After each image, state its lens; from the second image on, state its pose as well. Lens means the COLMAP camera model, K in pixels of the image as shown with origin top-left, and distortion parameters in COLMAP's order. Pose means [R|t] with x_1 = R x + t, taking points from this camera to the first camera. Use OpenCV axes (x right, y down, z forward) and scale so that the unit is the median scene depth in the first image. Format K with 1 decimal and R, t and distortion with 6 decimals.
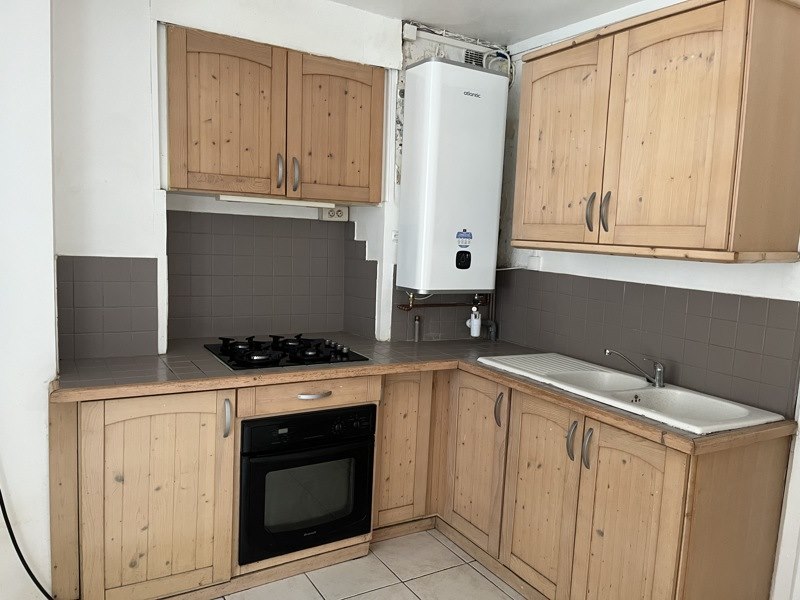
lens RADIAL K [[609.5, 0, 406.1], [0, 609.5, 303.0], [0, 0, 1]] dist [0.075847, -0.114545]
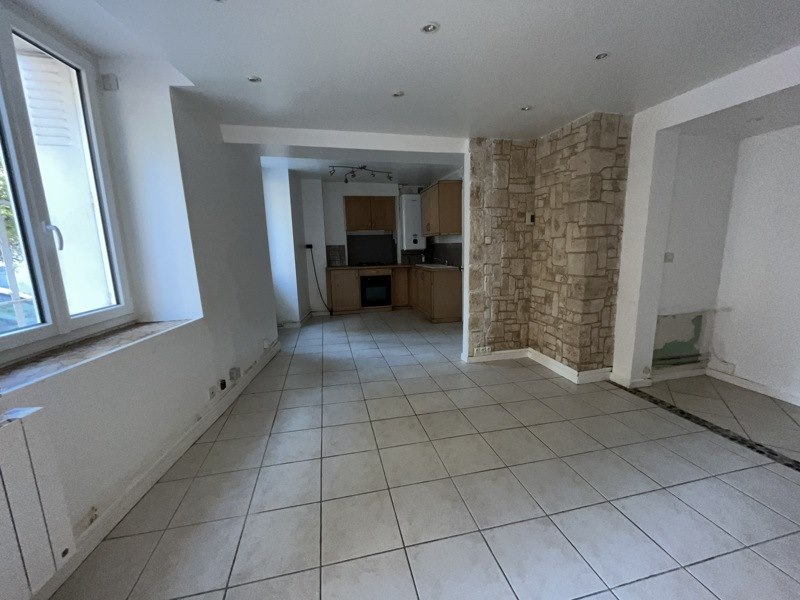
lens RADIAL K [[326.9, 0, 400.0], [0, 326.9, 300.0], [0, 0, 1]] dist [-0.001066, -0.000114]
pose [[0.945824, -0.017681, -0.324197, 0.757555], [0.031696, 0.998775, 0.037998, 0.251859], [0.323128, -0.046215, 0.945226, -1.189798]]
